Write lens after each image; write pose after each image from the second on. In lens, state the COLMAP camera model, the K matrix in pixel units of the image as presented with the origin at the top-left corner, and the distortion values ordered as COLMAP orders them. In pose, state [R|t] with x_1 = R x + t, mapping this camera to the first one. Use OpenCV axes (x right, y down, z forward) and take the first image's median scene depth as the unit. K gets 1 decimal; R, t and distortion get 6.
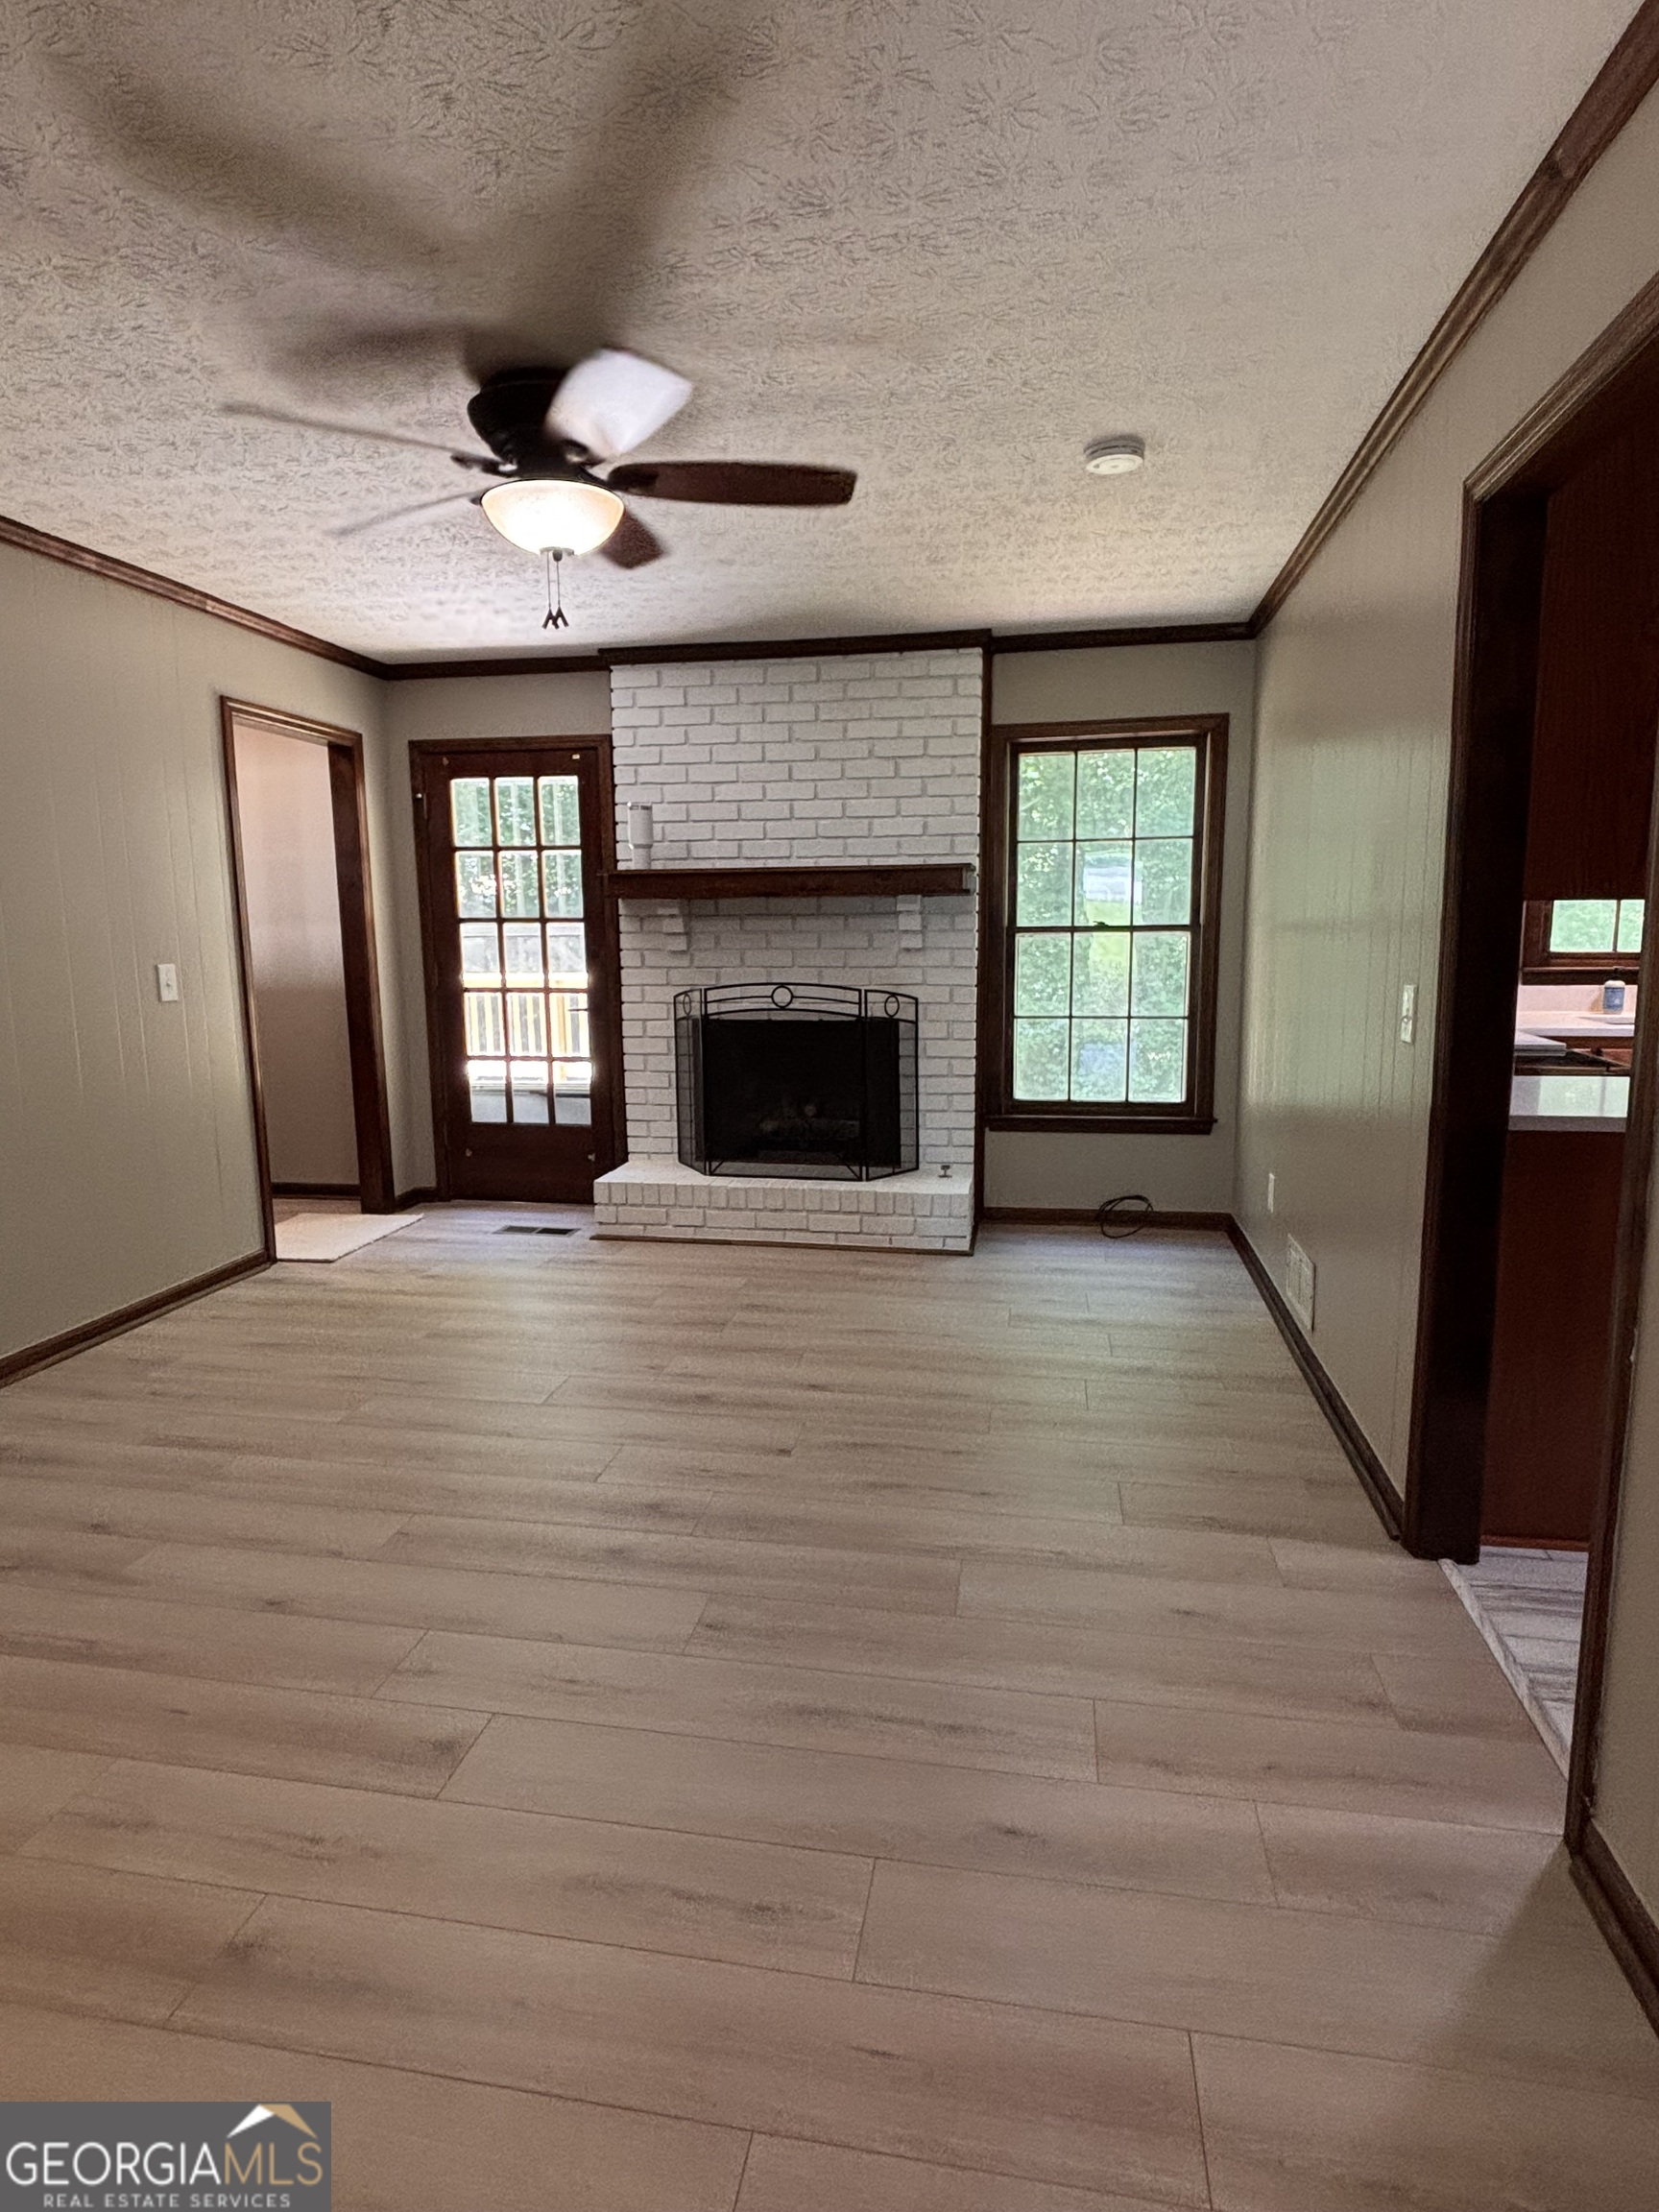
lens RADIAL K [[1221.8, 0, 828.8], [0, 1221.8, 1108.9], [0, 0, 1]] dist [-0.008444, 0.010300]
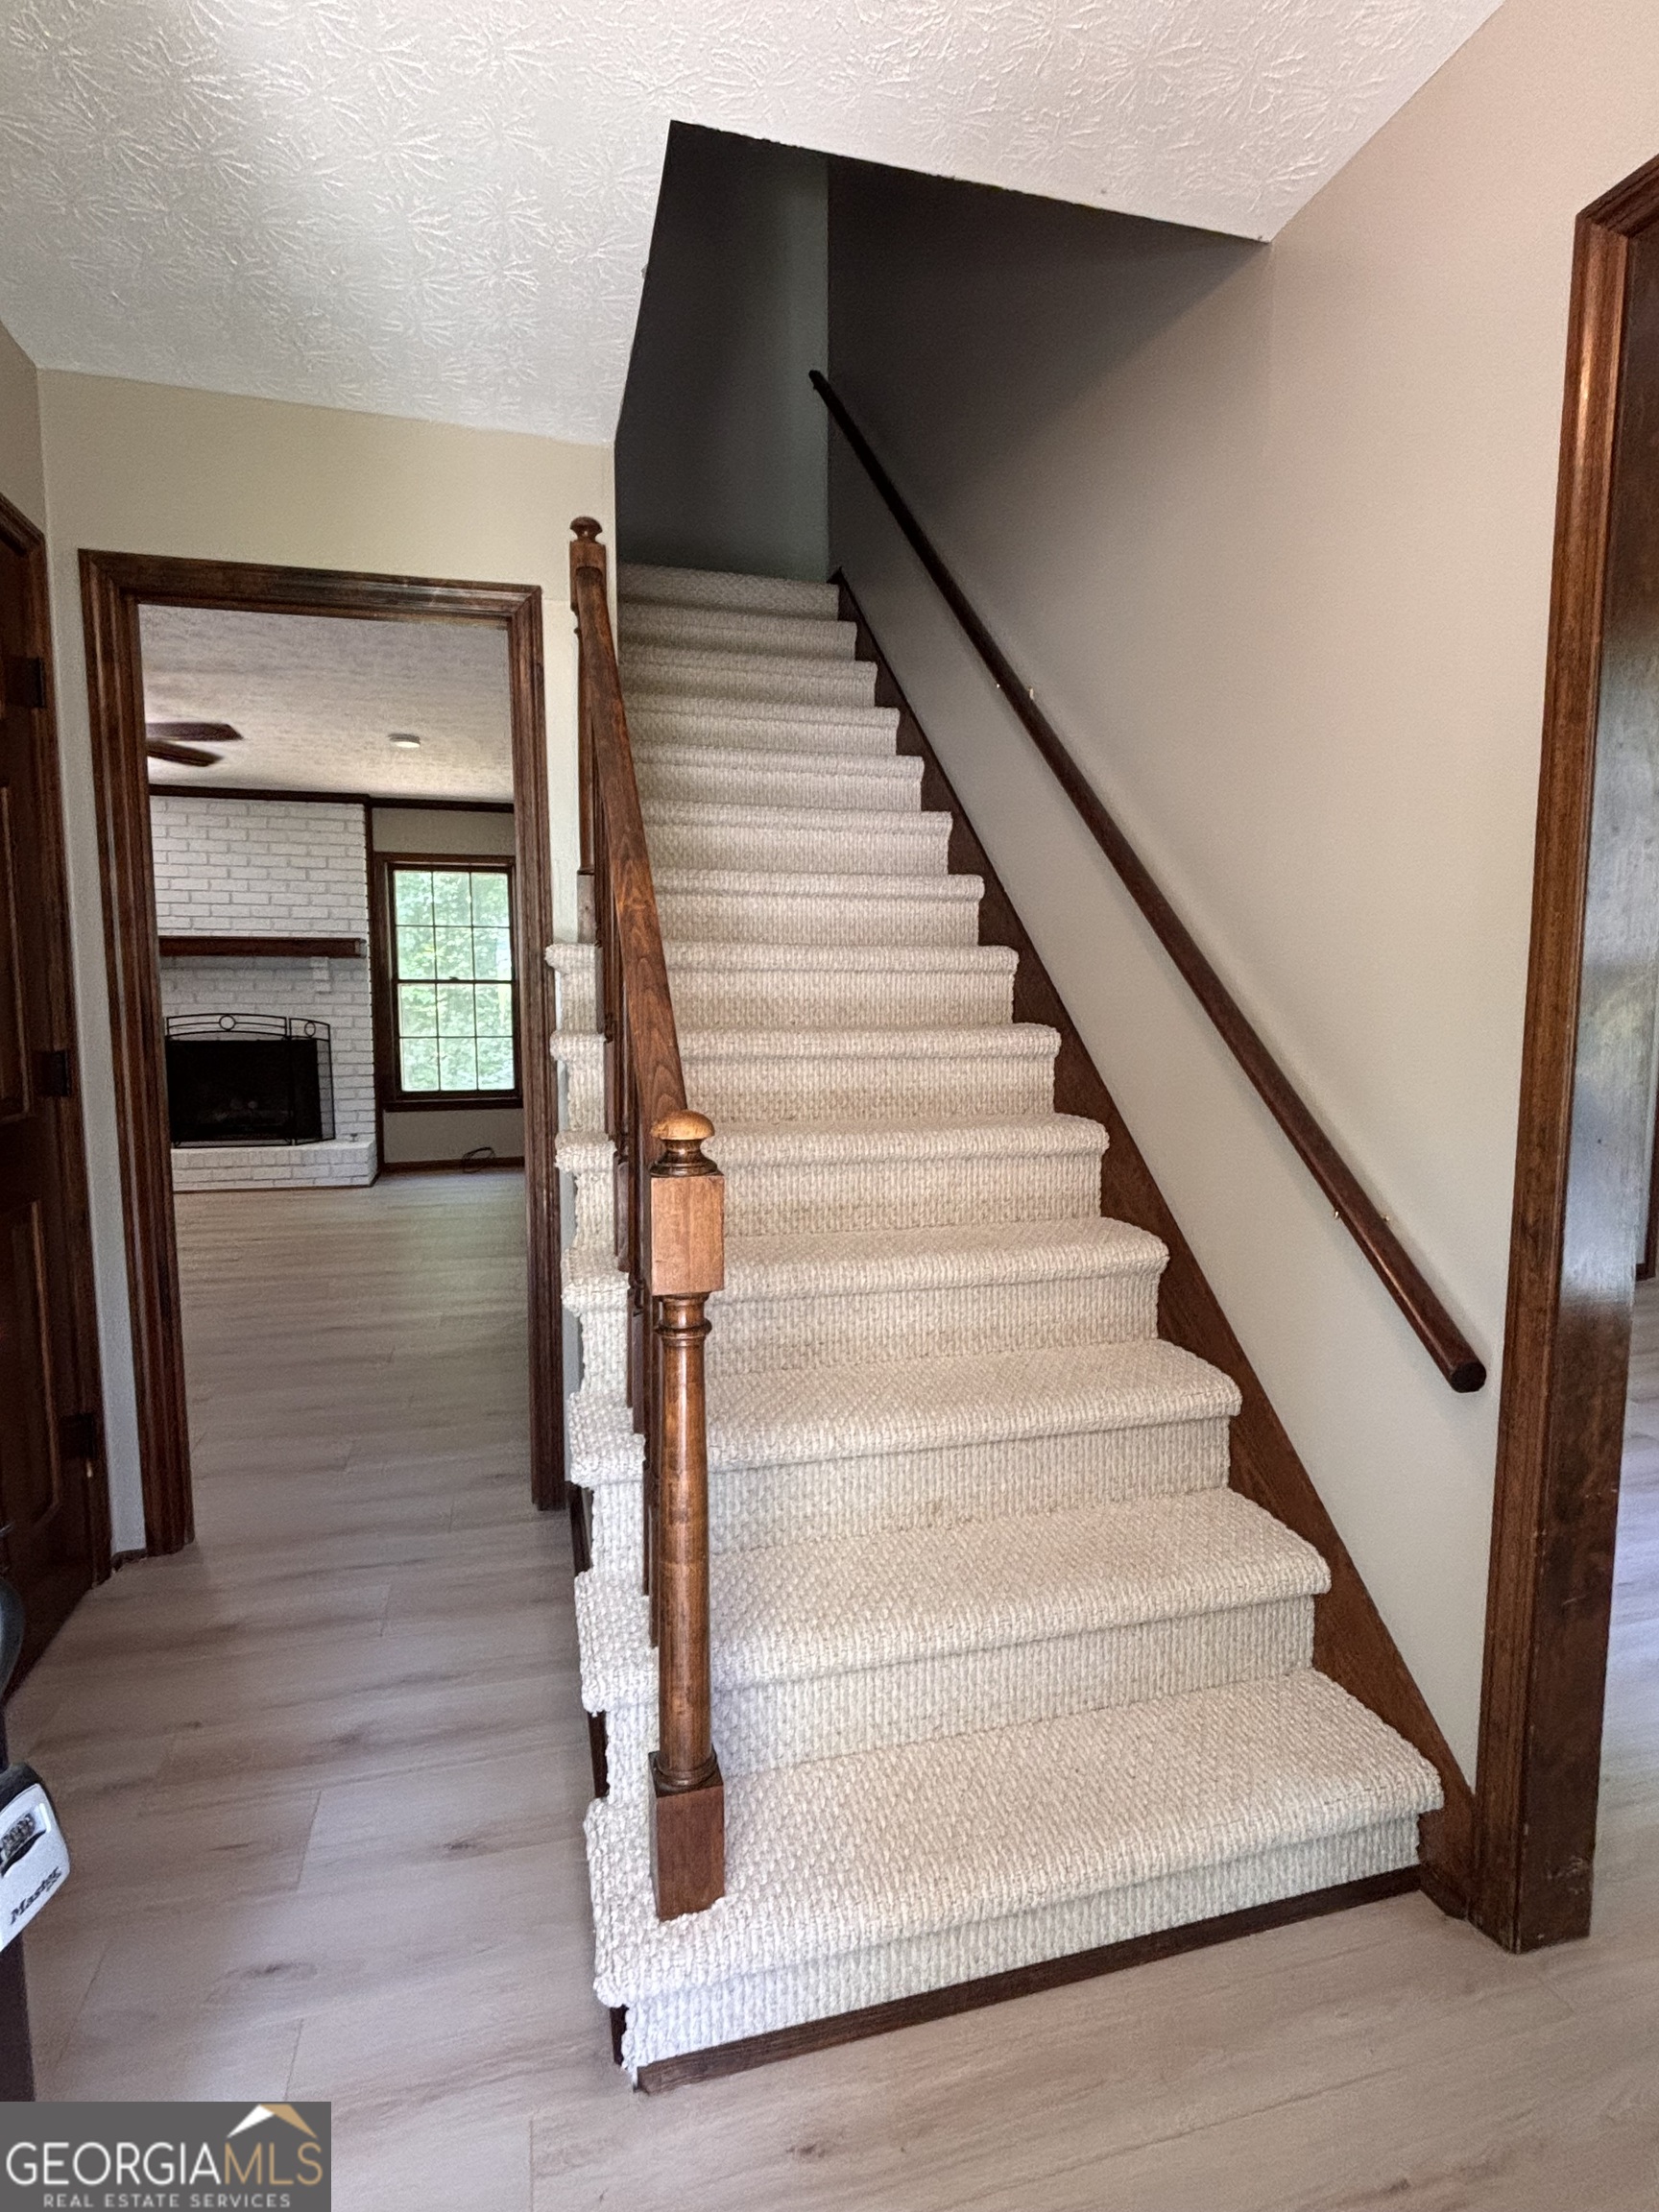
lens RADIAL K [[1100.1, 0, 834.6], [0, 1100.1, 1104.6], [0, 0, 1]] dist [-0.000398, -0.000567]
pose [[0.896306, -0.030530, 0.442383, 0.028360], [0.050198, 0.998200, -0.032818, 0.087318], [-0.440585, 0.051622, 0.896226, -0.510757]]
